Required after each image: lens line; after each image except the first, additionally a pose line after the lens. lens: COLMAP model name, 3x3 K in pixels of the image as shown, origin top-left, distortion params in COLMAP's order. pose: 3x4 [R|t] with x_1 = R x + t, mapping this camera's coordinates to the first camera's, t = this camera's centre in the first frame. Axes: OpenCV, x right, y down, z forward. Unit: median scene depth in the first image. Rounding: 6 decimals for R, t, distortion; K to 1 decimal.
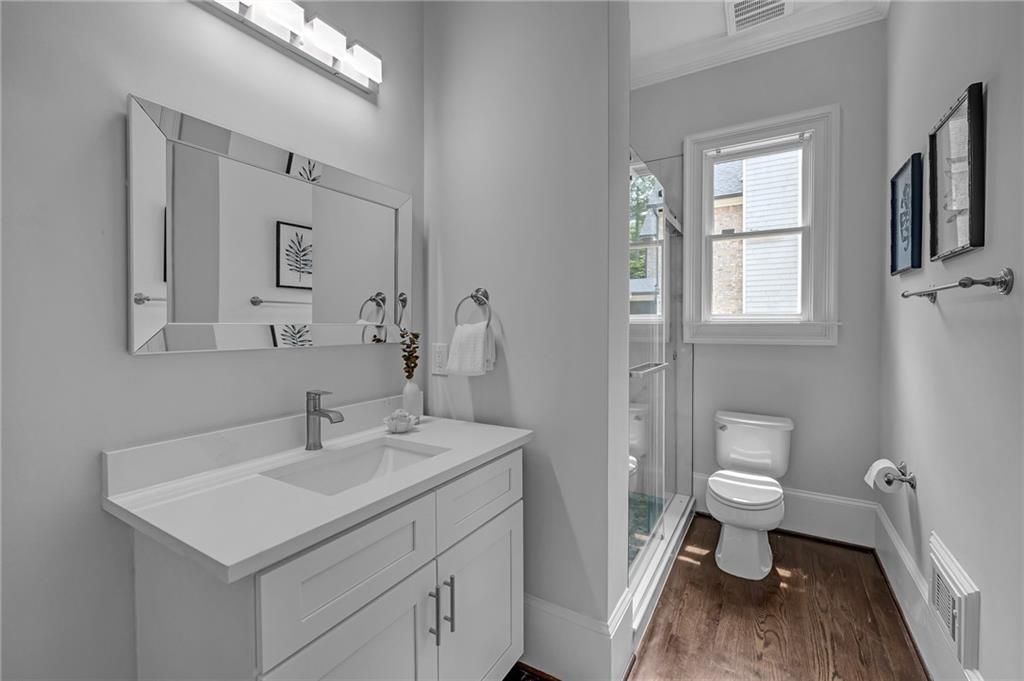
lens RADIAL K [[443.1, 0, 496.0], [0, 443.1, 320.9], [0, 0, 1]] dist [0.010118, 0.000391]
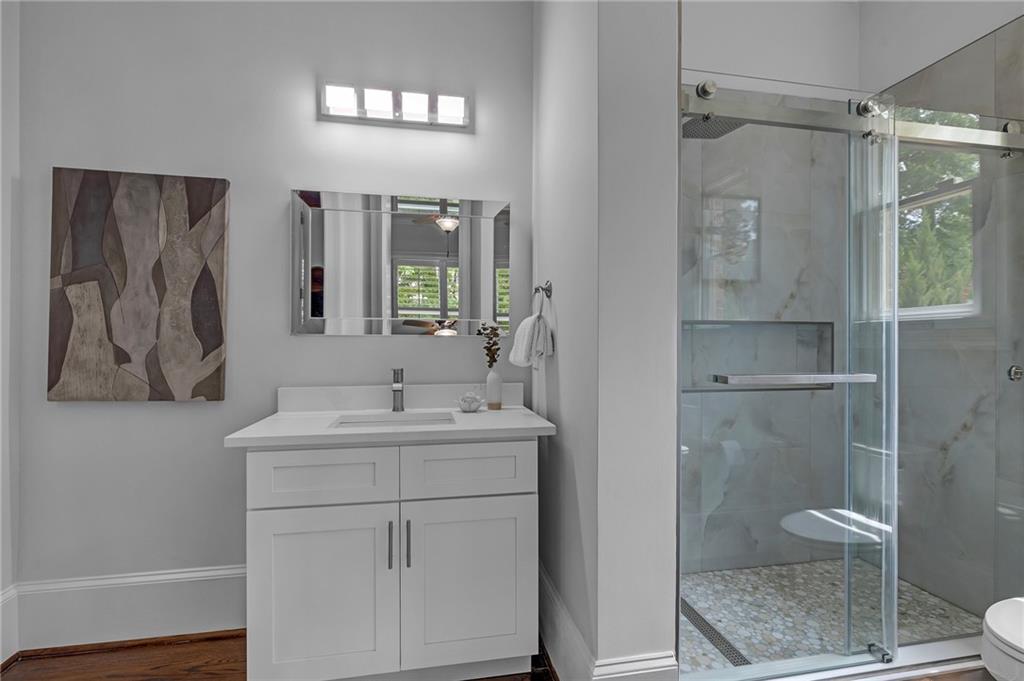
lens RADIAL K [[443.1, 0, 503.3], [0, 443.1, 343.9], [0, 0, 1]] dist [0.010118, 0.000391]
pose [[0.669808, -0.005591, -0.742514, 0.691283], [-0.005076, 0.999914, -0.012108, 0.087330], [0.742517, 0.011879, 0.669722, 0.290112]]
